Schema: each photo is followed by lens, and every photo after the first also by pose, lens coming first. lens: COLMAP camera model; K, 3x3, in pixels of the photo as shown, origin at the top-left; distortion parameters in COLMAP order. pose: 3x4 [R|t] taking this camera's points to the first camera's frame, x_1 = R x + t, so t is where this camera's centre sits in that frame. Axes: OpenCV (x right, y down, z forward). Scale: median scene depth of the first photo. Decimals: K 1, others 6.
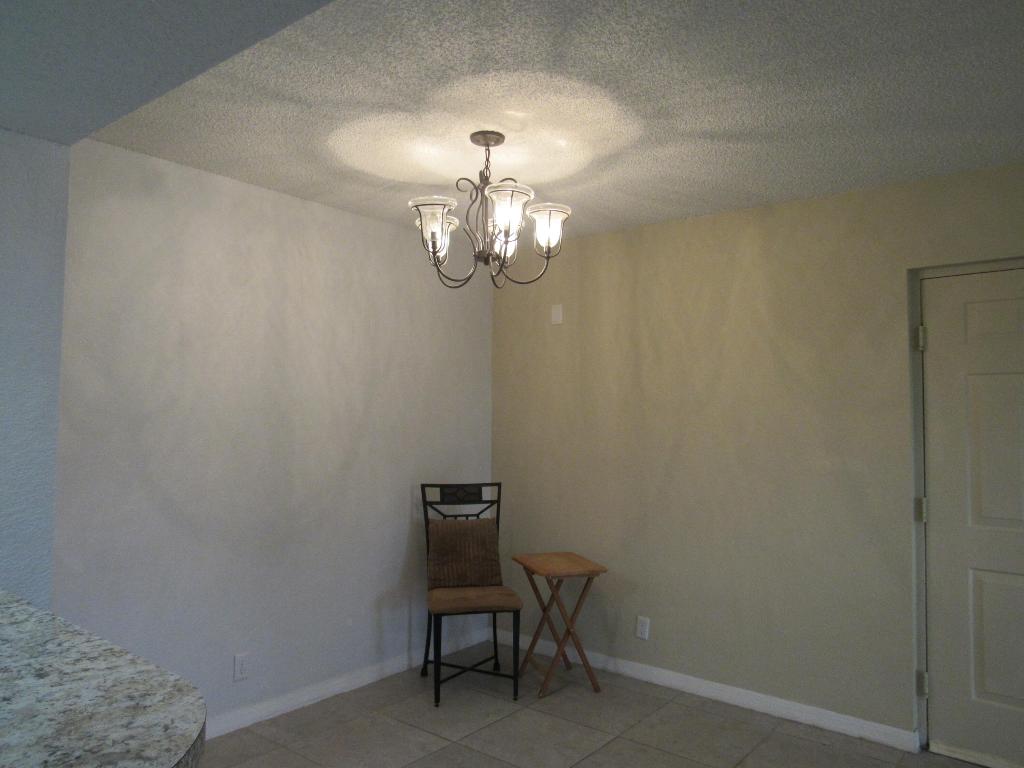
lens RADIAL K [[729.9, 0, 510.9], [0, 729.9, 379.5], [0, 0, 1]] dist [-0.024120, 0.002721]
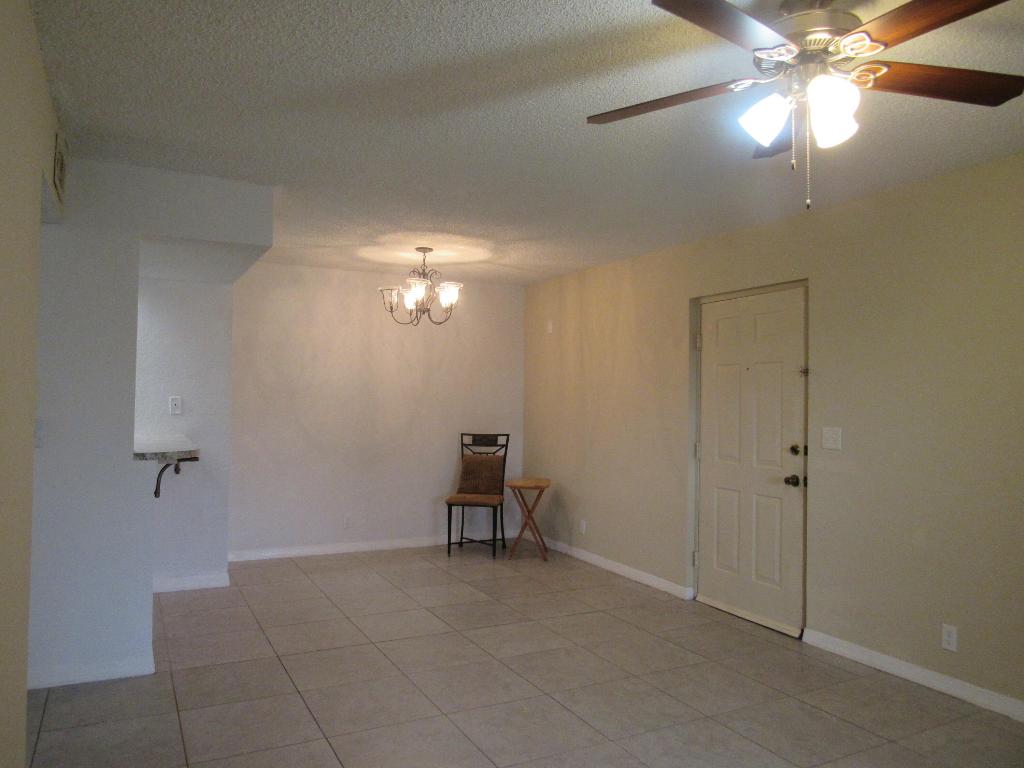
lens RADIAL K [[729.9, 0, 510.9], [0, 729.9, 379.5], [0, 0, 1]] dist [-0.024120, 0.002721]
pose [[0.916906, -0.006616, -0.399047, 0.661404], [0.014016, 0.999780, 0.015629, -0.004589], [0.398856, -0.019923, 0.916797, -0.495122]]
